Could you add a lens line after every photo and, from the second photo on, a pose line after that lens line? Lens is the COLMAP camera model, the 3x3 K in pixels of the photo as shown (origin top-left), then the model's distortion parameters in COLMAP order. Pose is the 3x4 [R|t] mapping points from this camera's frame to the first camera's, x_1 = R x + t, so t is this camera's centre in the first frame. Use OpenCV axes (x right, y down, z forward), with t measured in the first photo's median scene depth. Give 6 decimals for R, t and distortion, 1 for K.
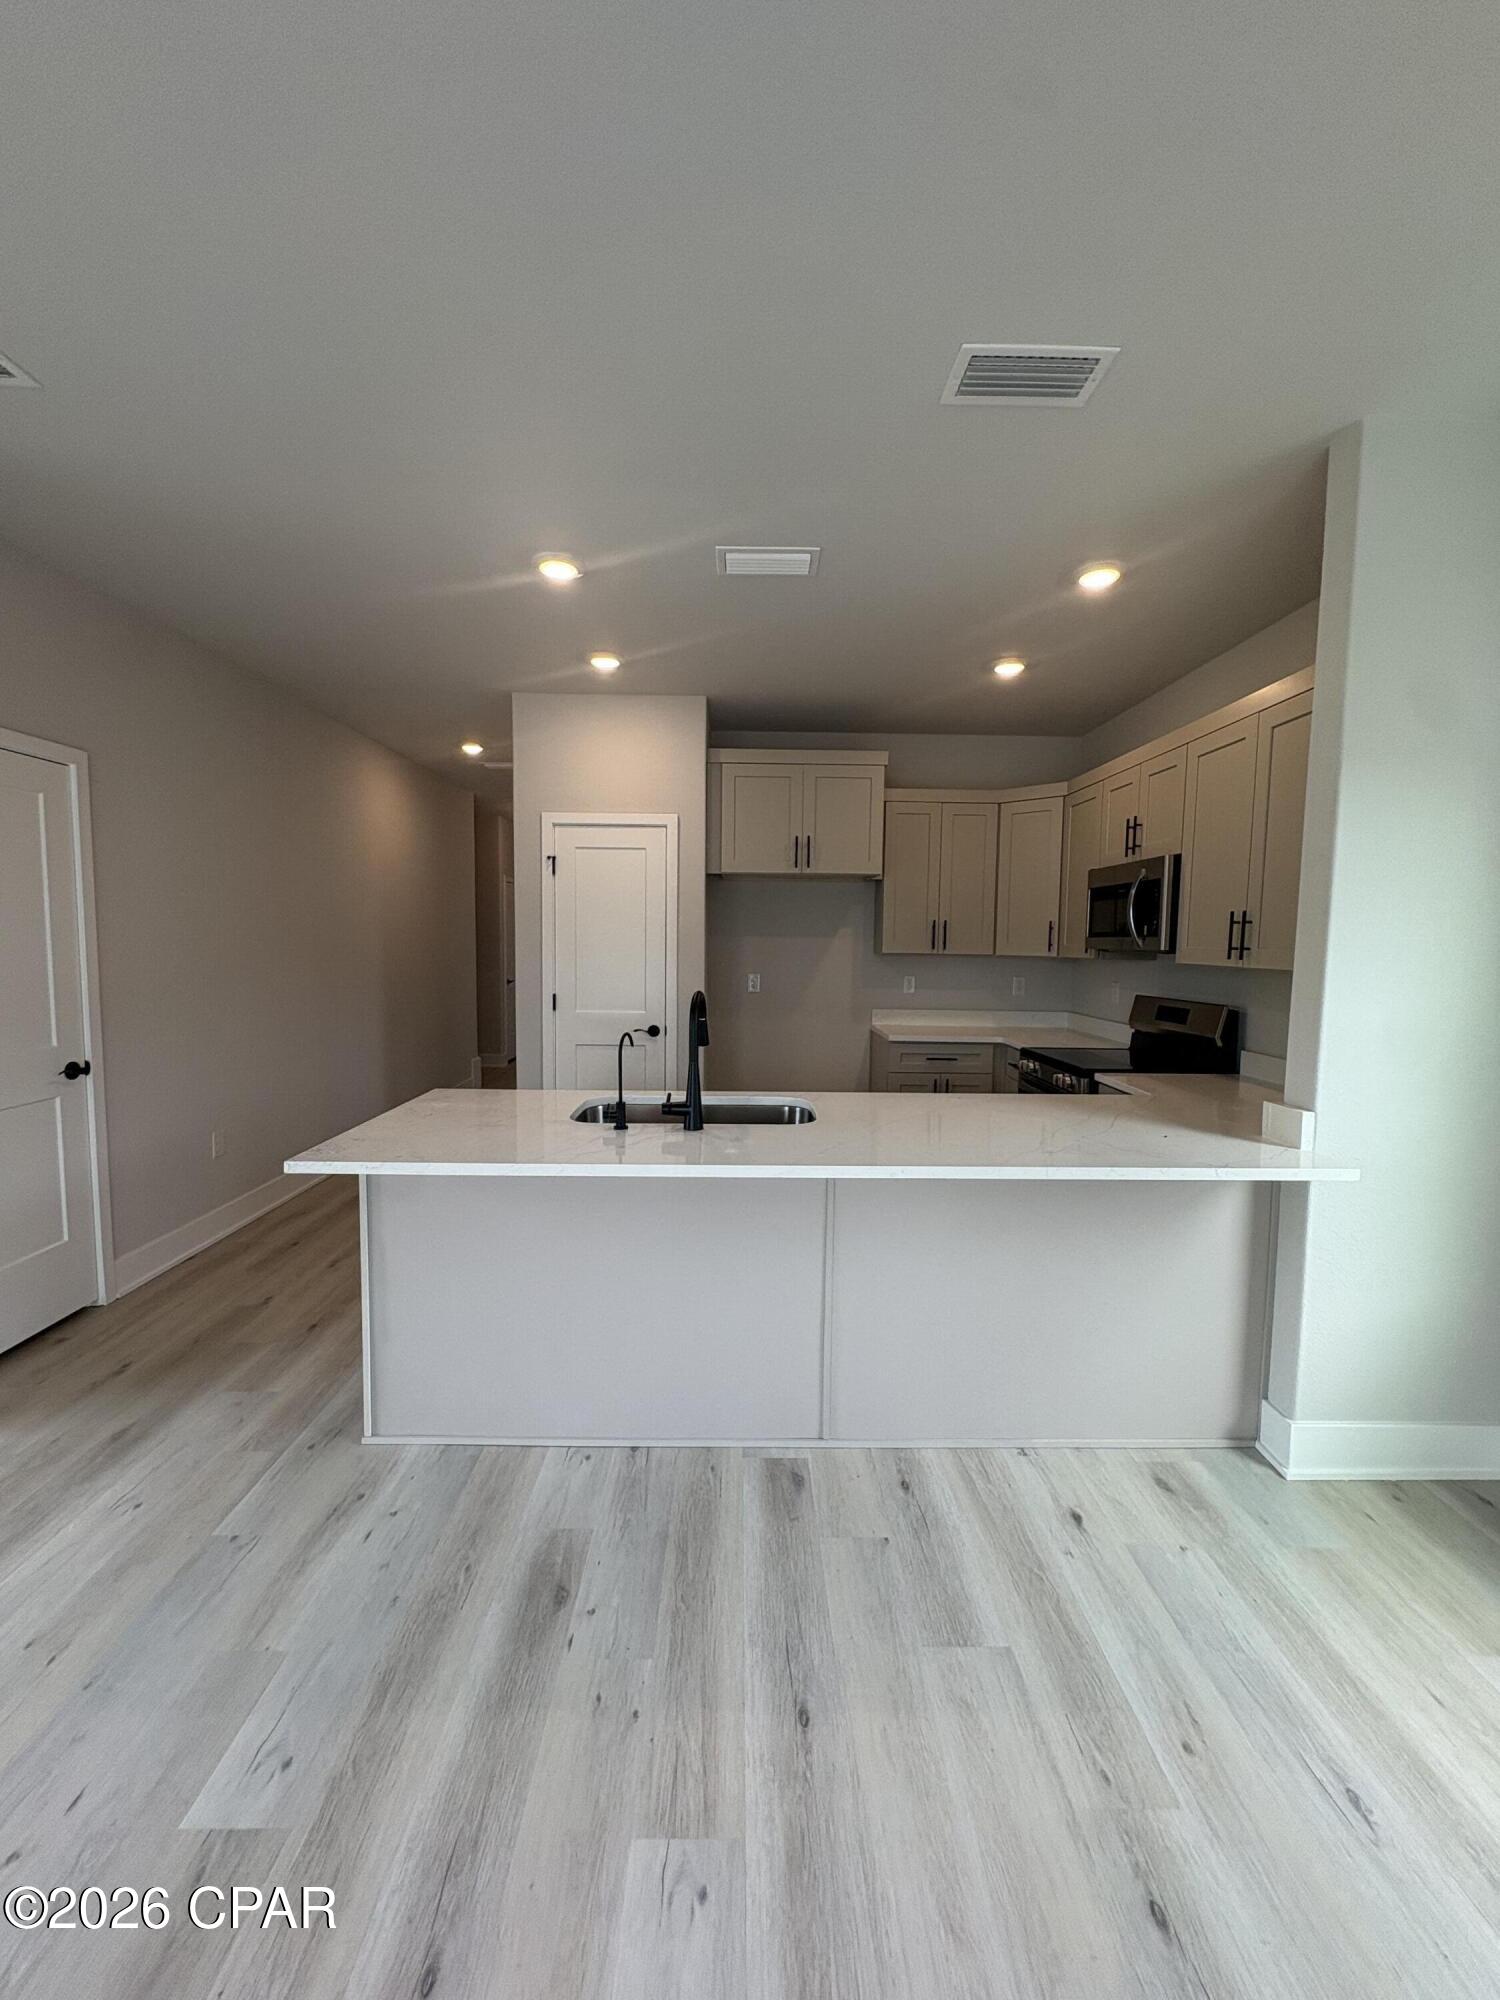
lens RADIAL K [[798.6, 0, 750.0], [0, 798.6, 1000.0], [0, 0, 1]] dist [0.000789, 0.000464]
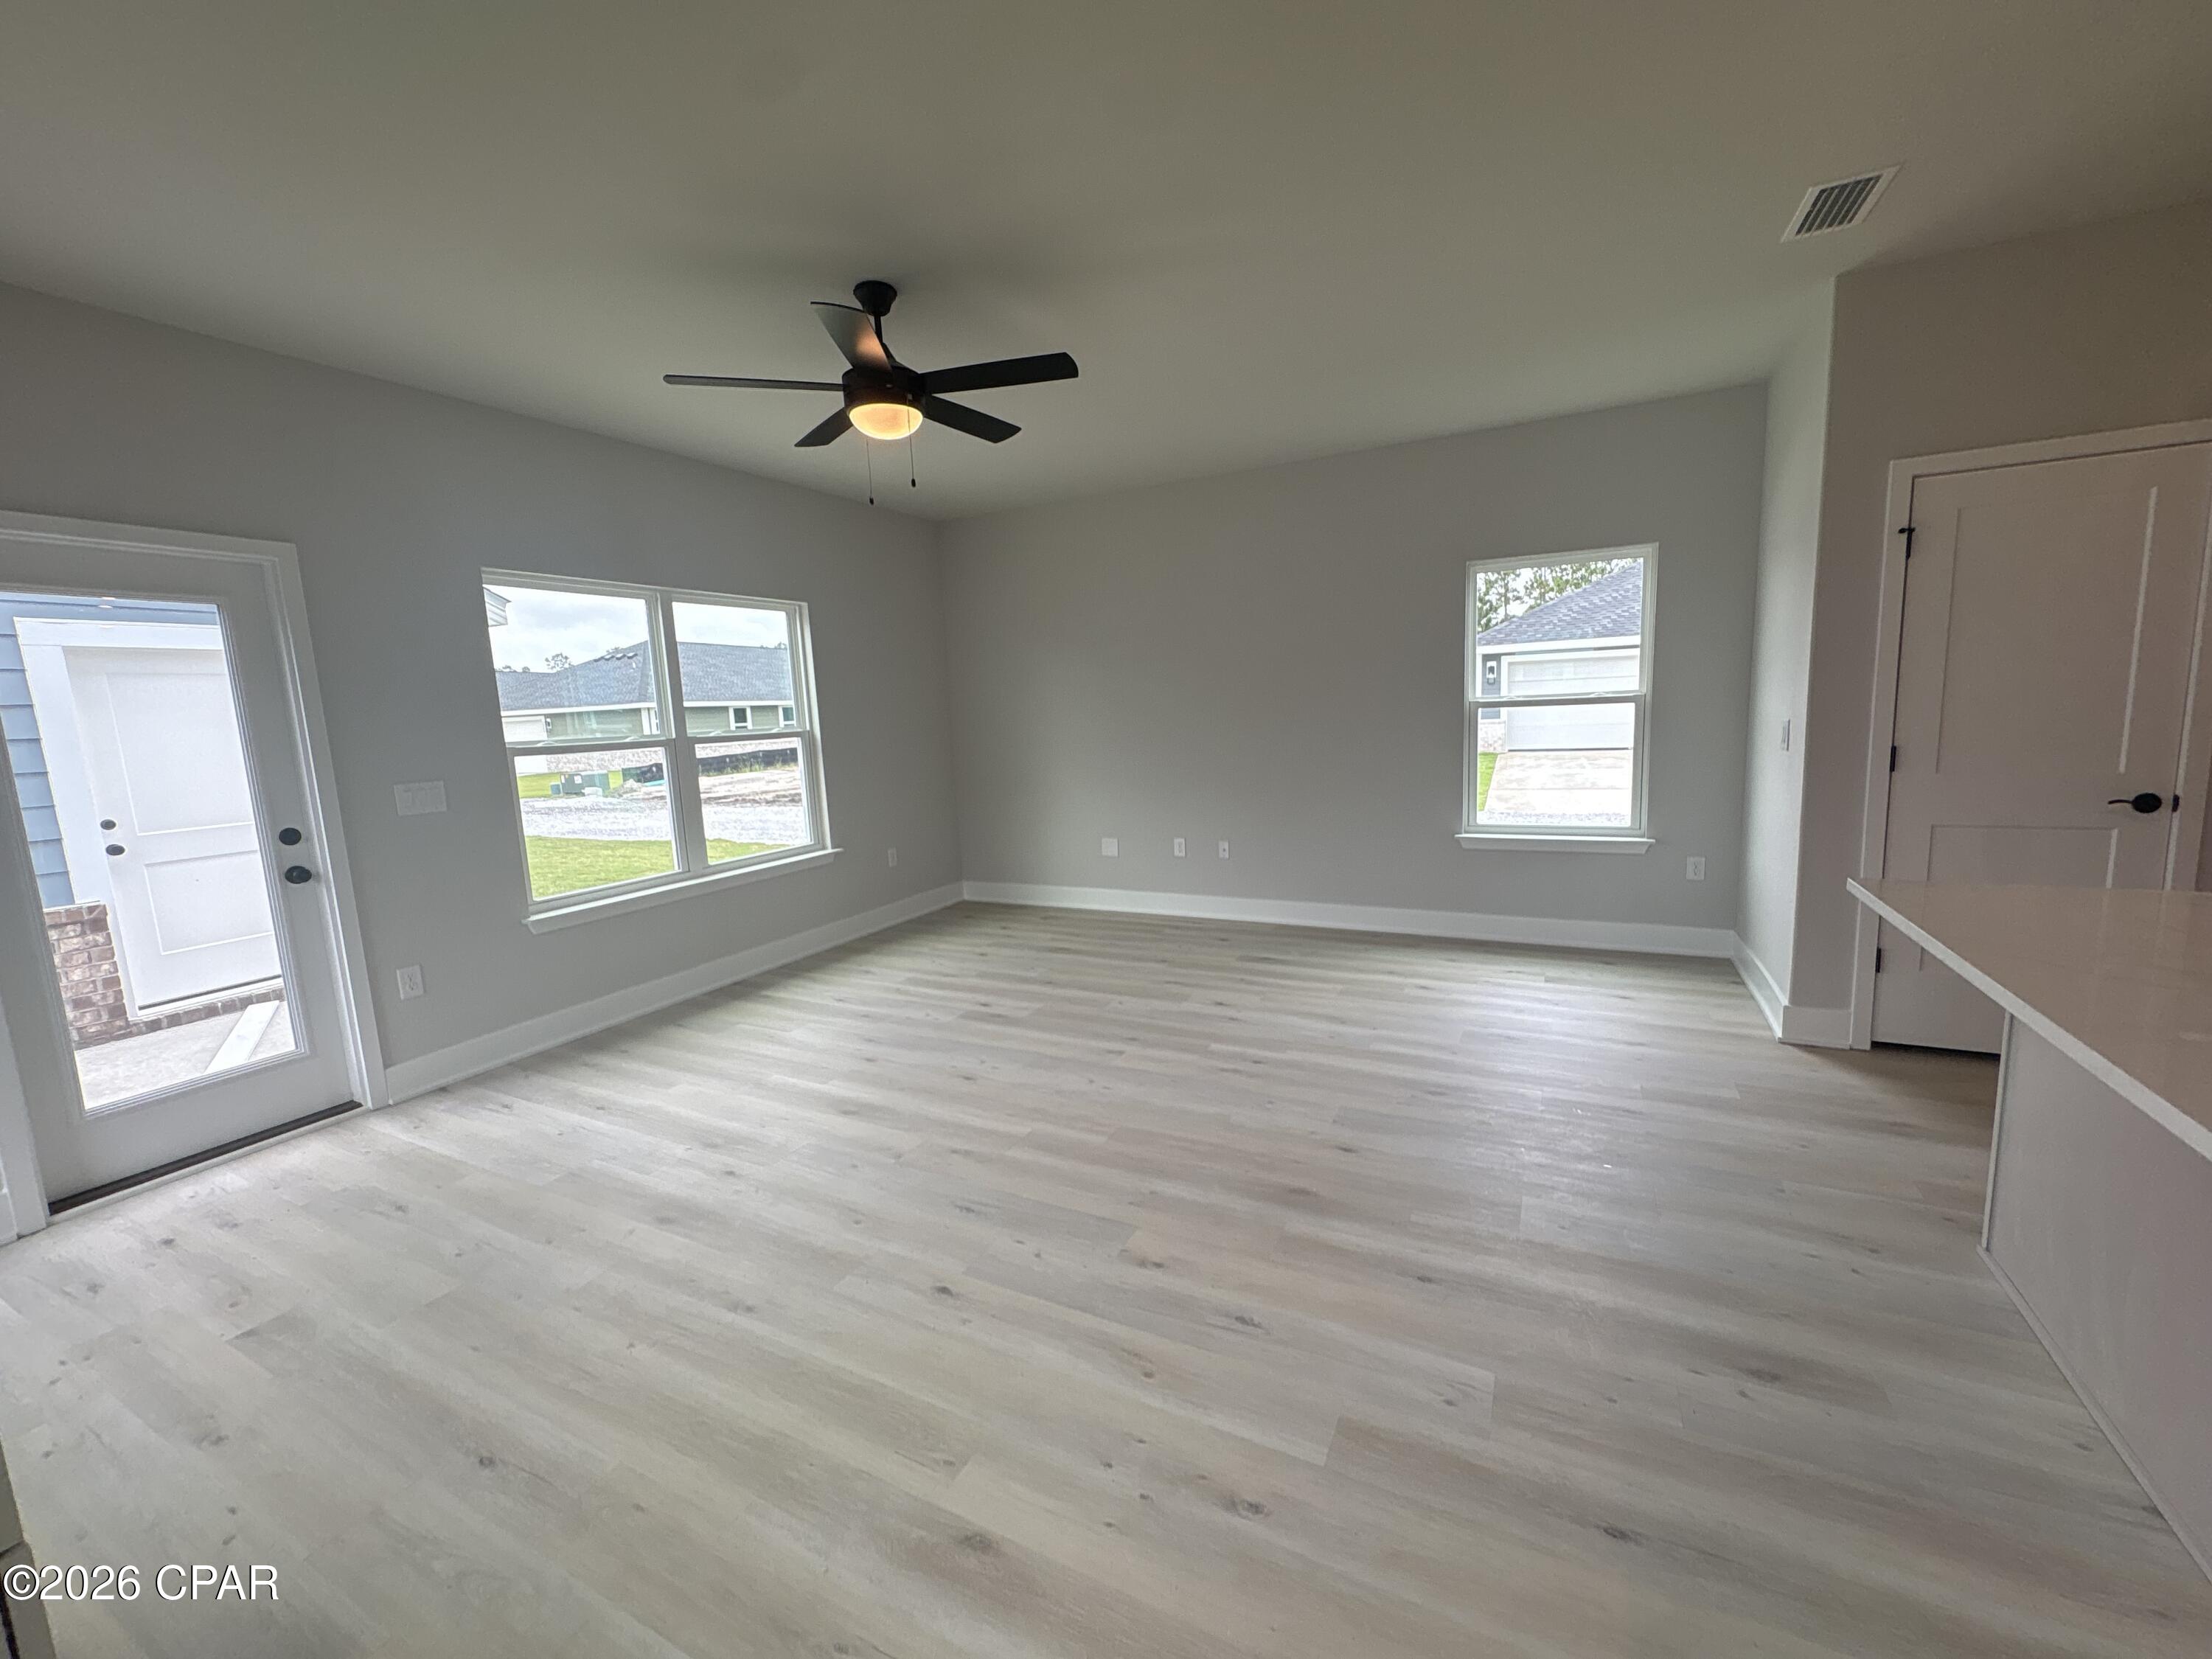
lens RADIAL K [[883.3, 0, 1106.0], [0, 883.3, 829.5], [0, 0, 1]] dist [0.000789, 0.000464]
pose [[-0.470514, 0.131418, -0.872551, 0.520601], [-0.026640, 0.986281, 0.162912, -0.011417], [0.881990, 0.099897, -0.460558, 0.415658]]
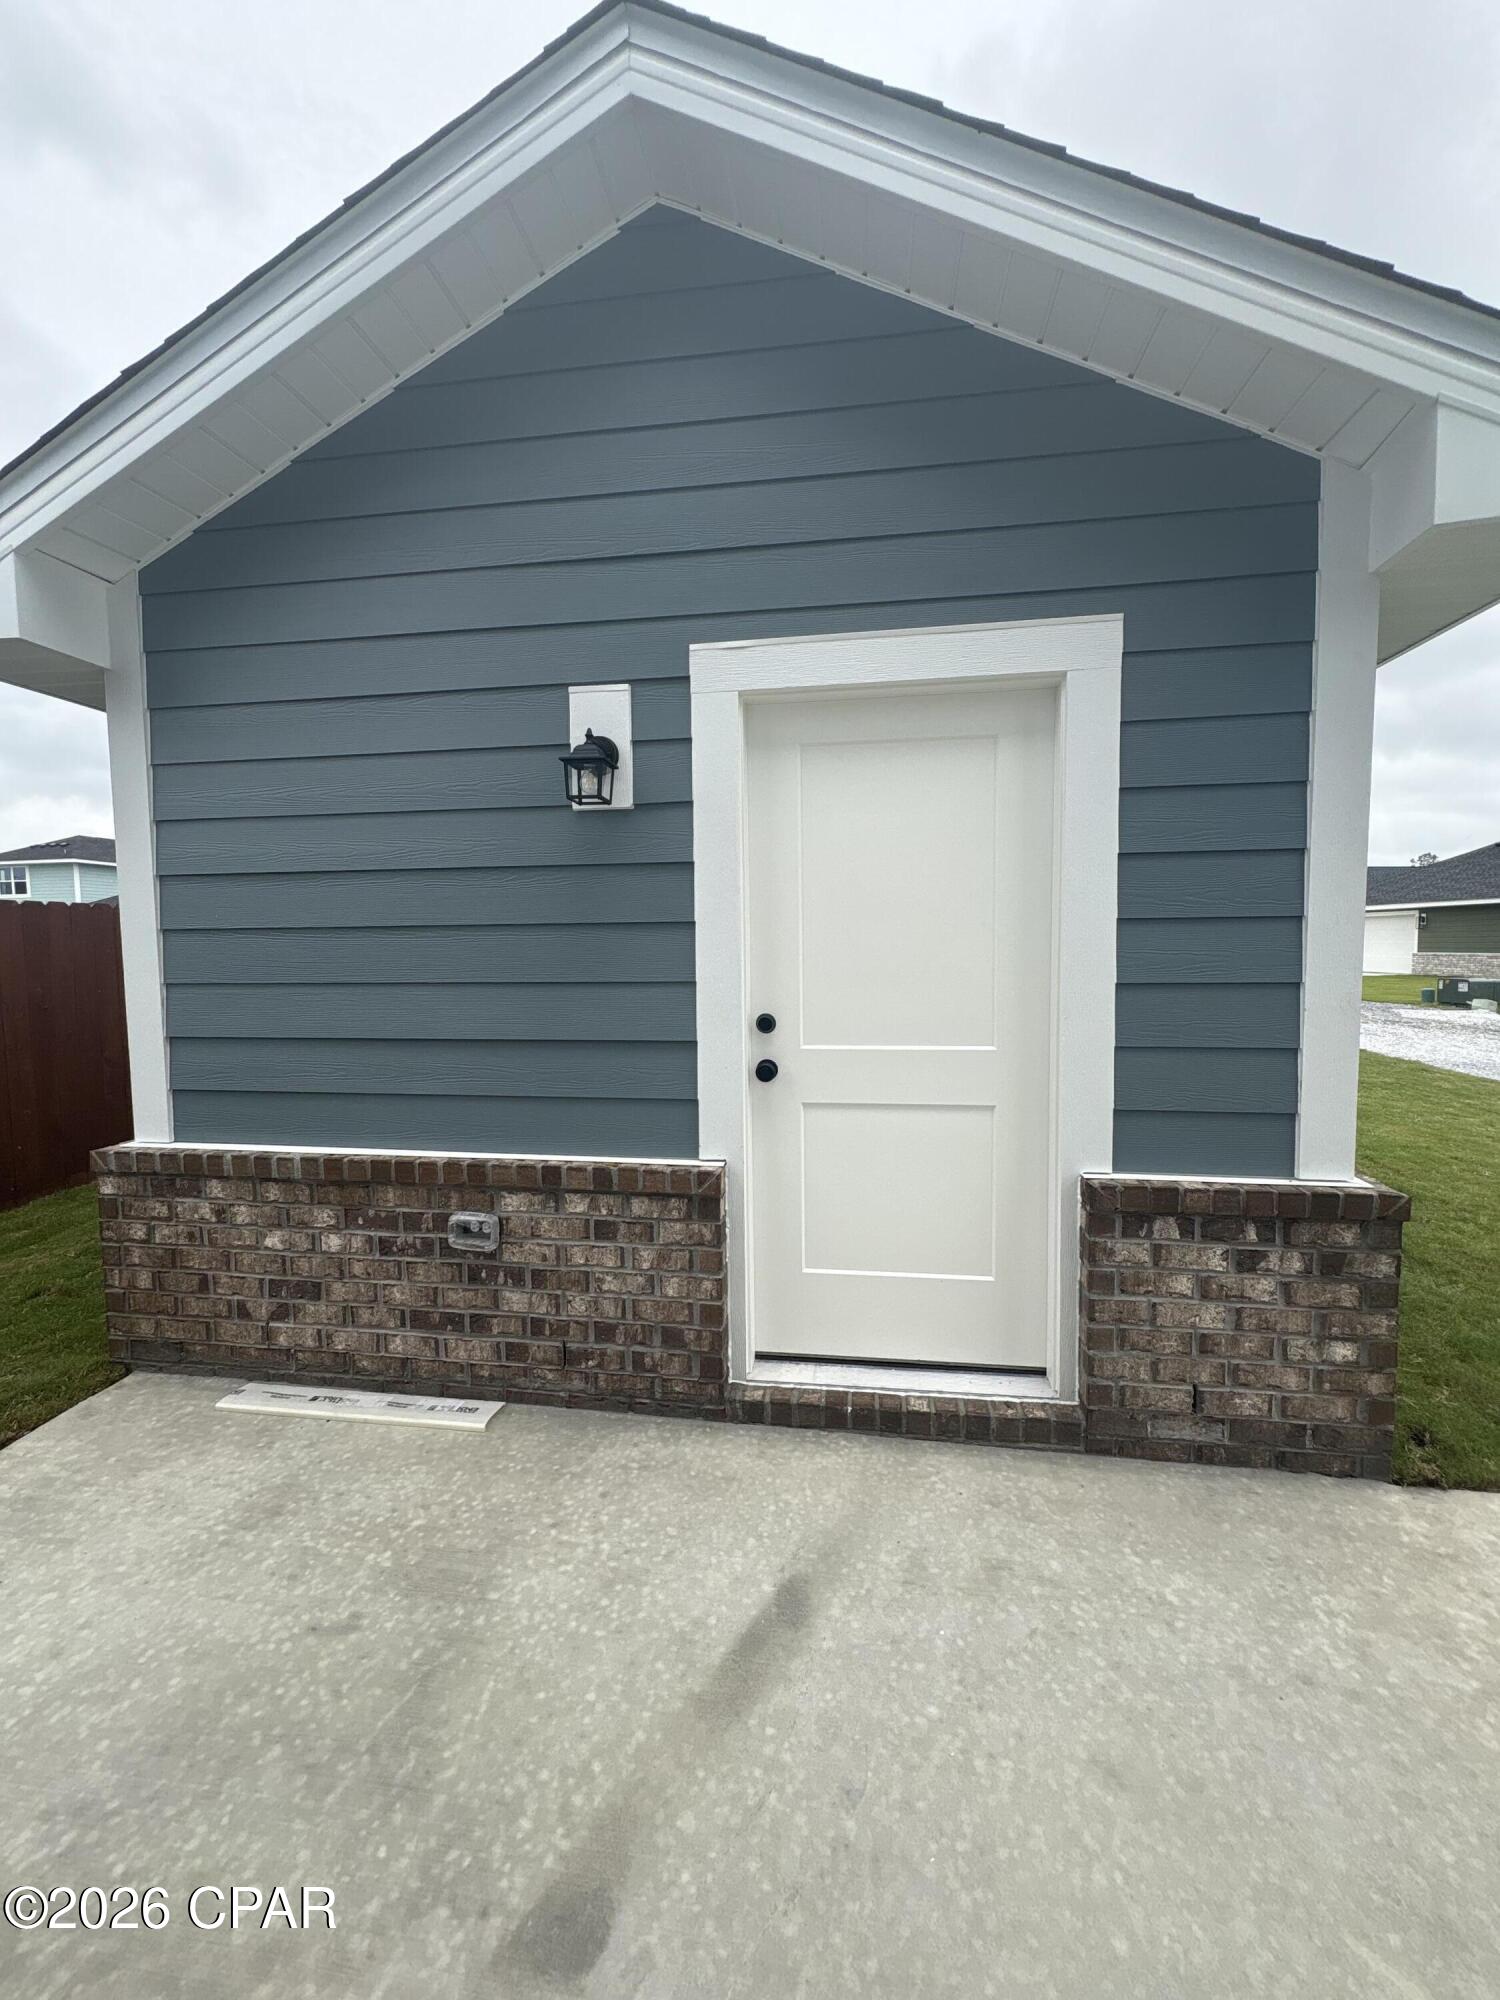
lens RADIAL K [[798.6, 0, 750.0], [0, 798.6, 1000.0], [0, 0, 1]] dist [0.000789, 0.000464]
pose [[-0.987462, -0.008830, 0.157609, -0.129039], [0.014693, 0.988959, 0.147458, 0.145291], [-0.157171, 0.147925, -0.976430, -1.115934]]
